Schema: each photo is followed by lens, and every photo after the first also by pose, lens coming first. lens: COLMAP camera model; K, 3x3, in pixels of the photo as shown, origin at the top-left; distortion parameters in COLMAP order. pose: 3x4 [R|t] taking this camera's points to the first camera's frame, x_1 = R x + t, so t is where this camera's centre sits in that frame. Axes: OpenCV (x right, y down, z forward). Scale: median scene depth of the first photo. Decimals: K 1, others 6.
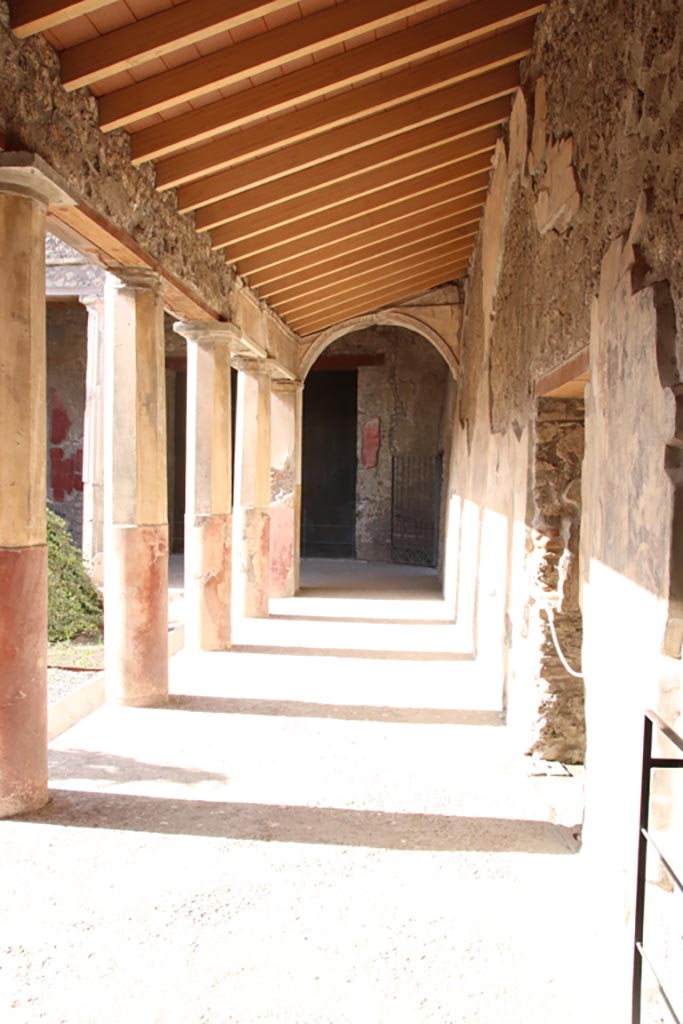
lens RADIAL K [[852.8, 0, 342.1], [0, 852.8, 511.0], [0, 0, 1]] dist [-0.091070, 0.001780]
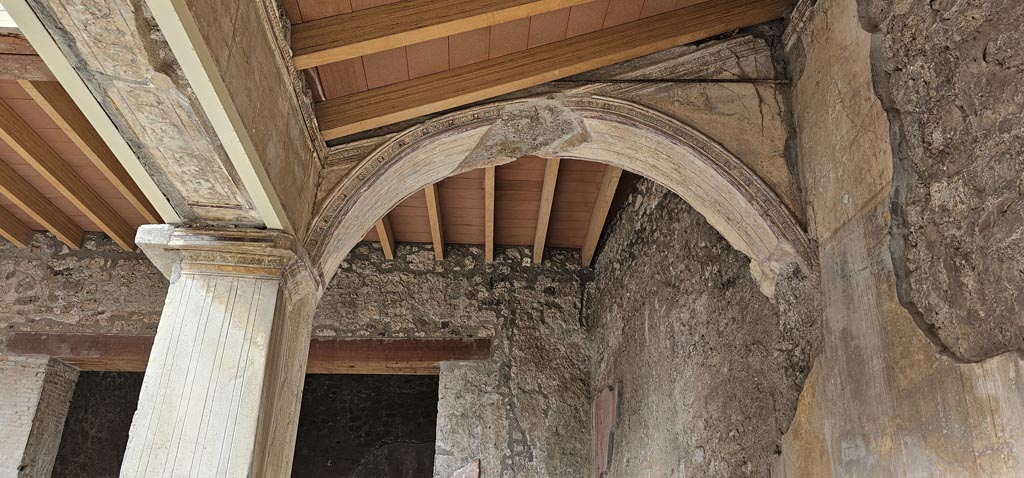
lens RADIAL K [[677.7, 0, 509.7], [0, 677.7, 237.3], [0, 0, 1]] dist [0.004725, 0.000218]
pose [[0.983807, 0.073345, 0.163539, -0.017802], [0.014449, 0.877014, -0.480248, -0.044042], [-0.178650, 0.474834, 0.861752, 0.773616]]
